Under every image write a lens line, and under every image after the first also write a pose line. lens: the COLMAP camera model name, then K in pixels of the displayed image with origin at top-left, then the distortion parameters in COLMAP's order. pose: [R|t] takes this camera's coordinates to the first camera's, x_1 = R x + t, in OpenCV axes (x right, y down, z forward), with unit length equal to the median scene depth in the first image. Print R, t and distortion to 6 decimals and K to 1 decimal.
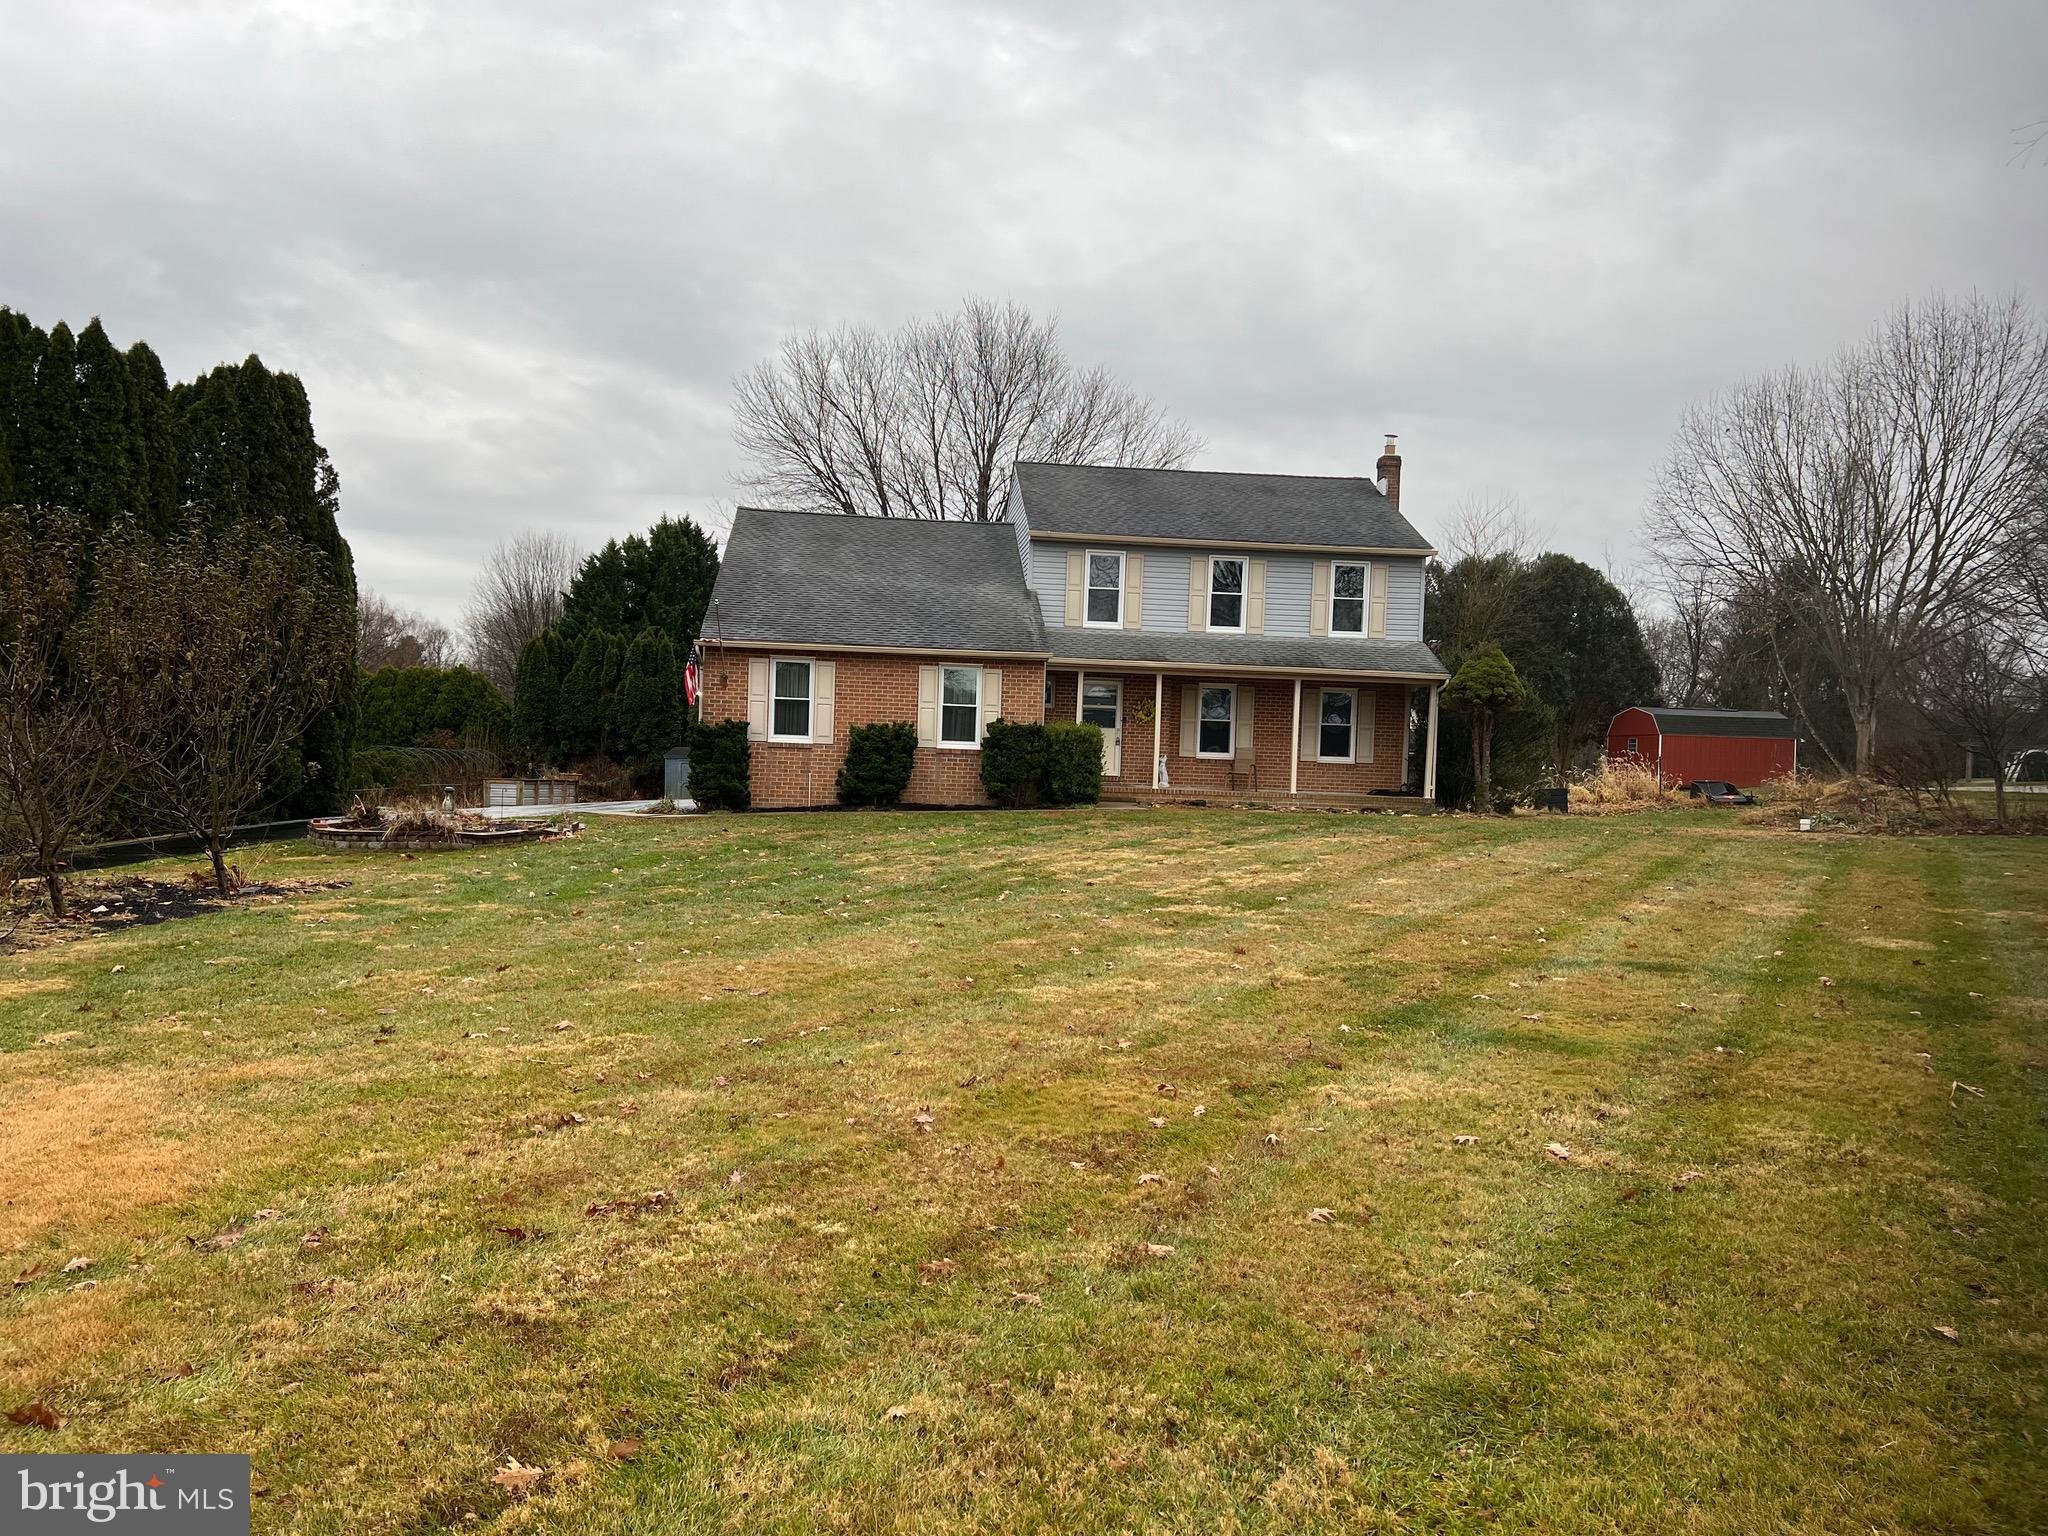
lens RADIAL K [[1560.3, 0, 1024.0], [0, 1560.3, 768.0], [0, 0, 1]] dist [0.115870, -0.194990]
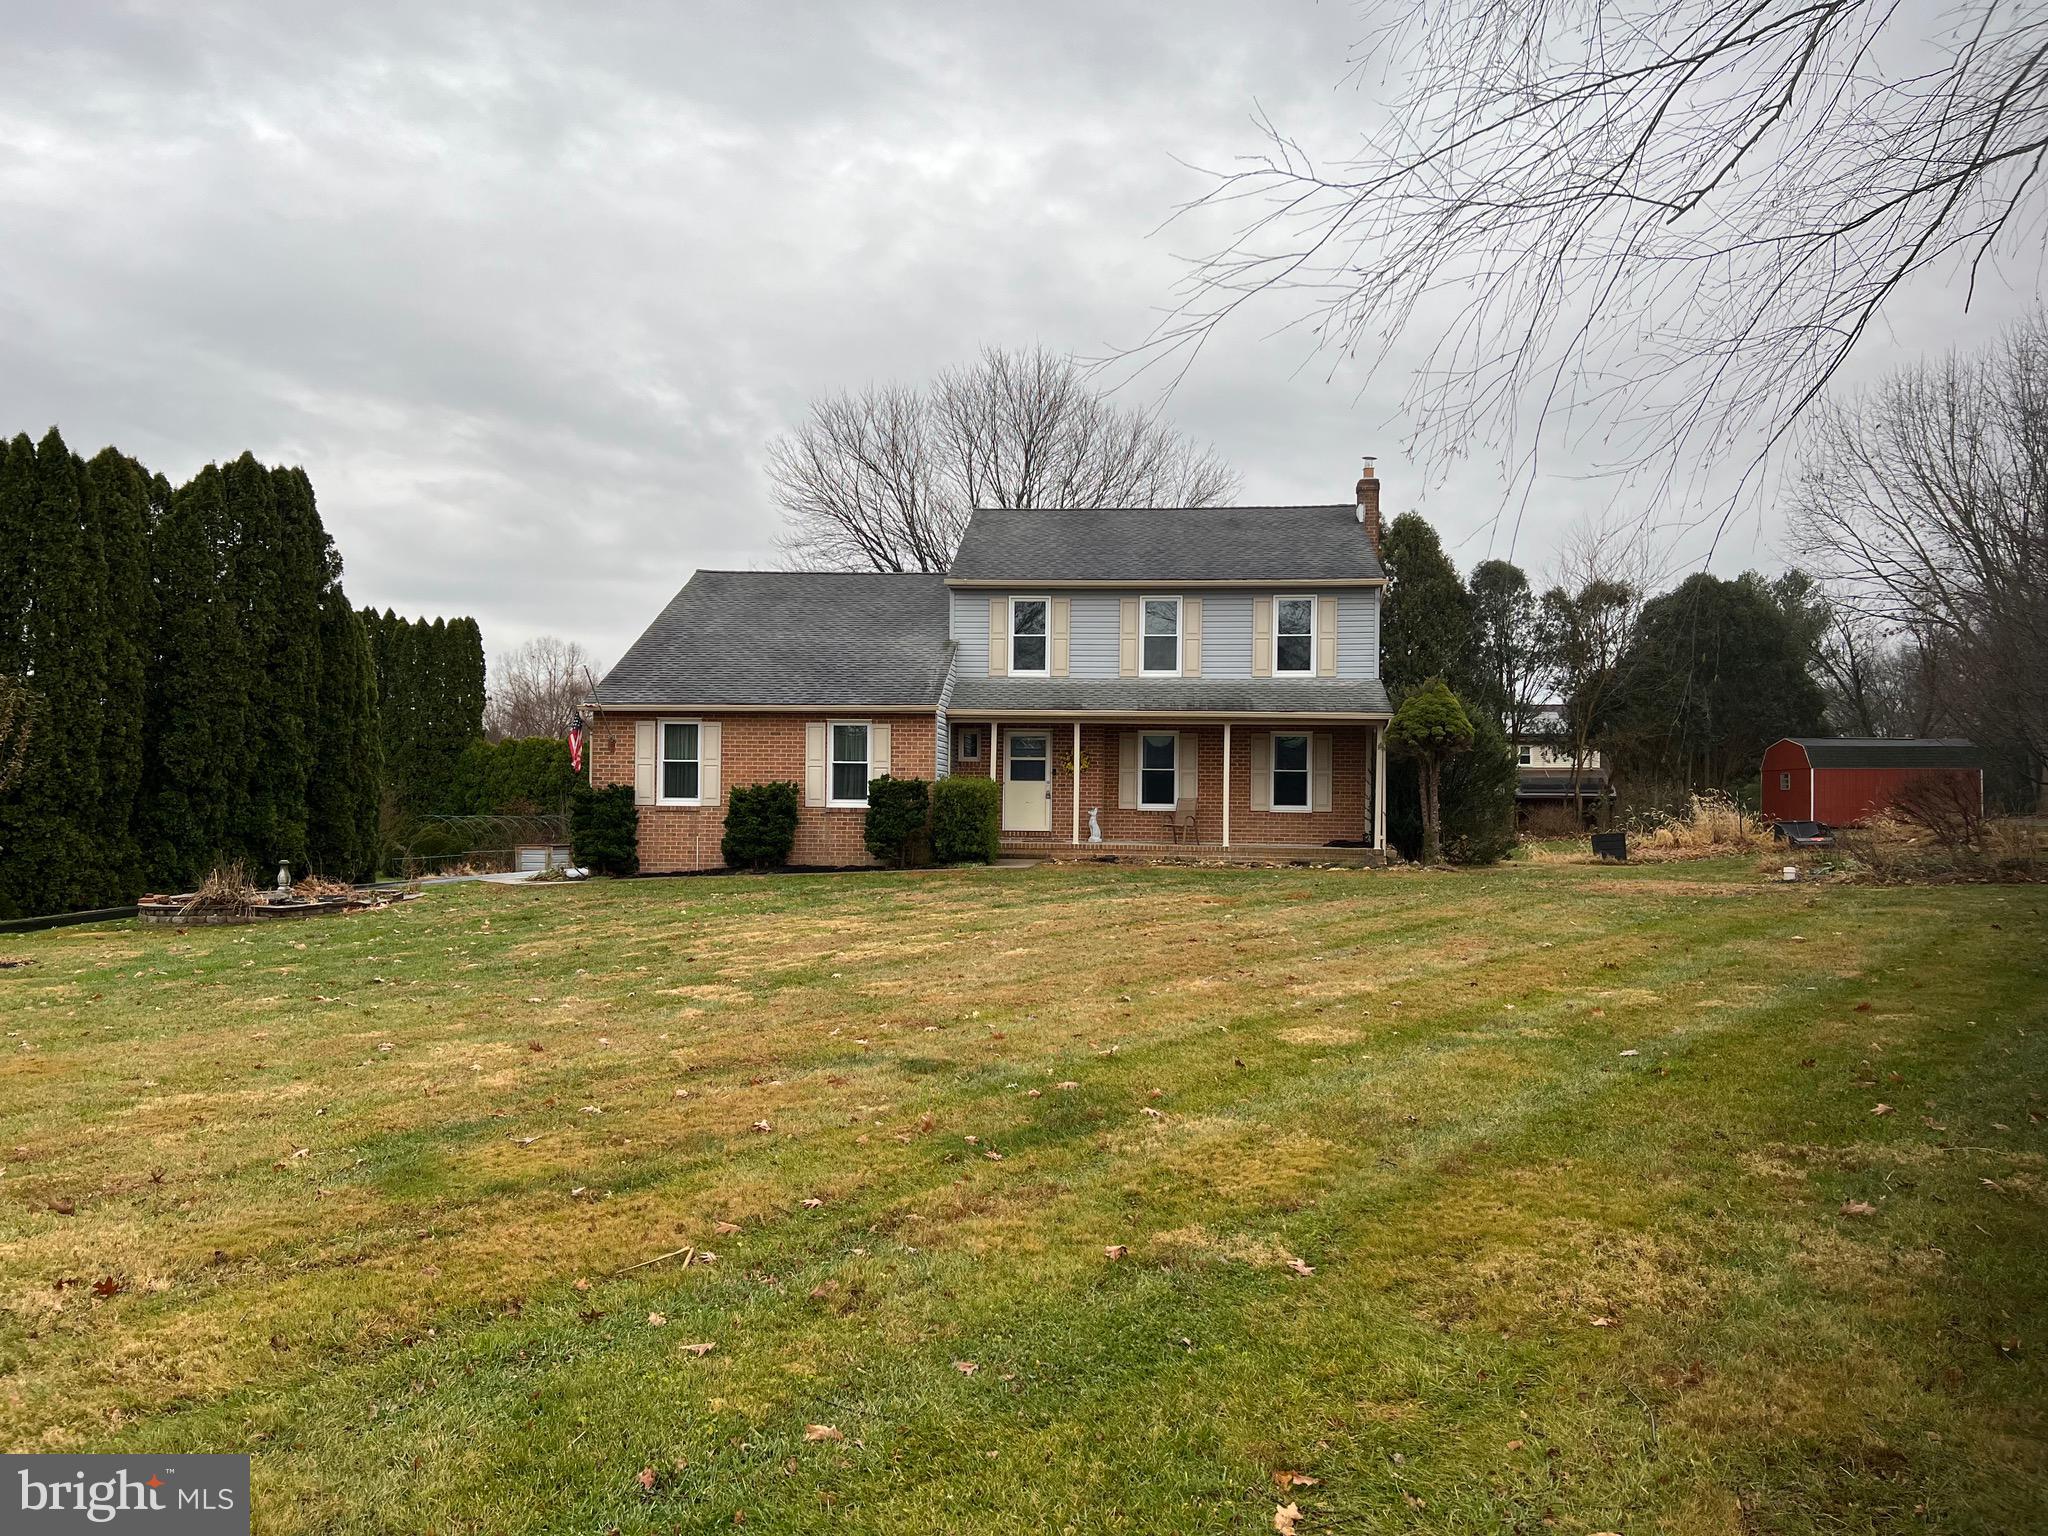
lens RADIAL K [[1560.3, 0, 1024.0], [0, 1560.3, 768.0], [0, 0, 1]] dist [0.115870, -0.194990]
pose [[0.982638, -0.027891, -0.183427, 0.223828], [0.022022, 0.999181, -0.033955, -0.001432], [0.184224, 0.029326, 0.982447, 0.063372]]
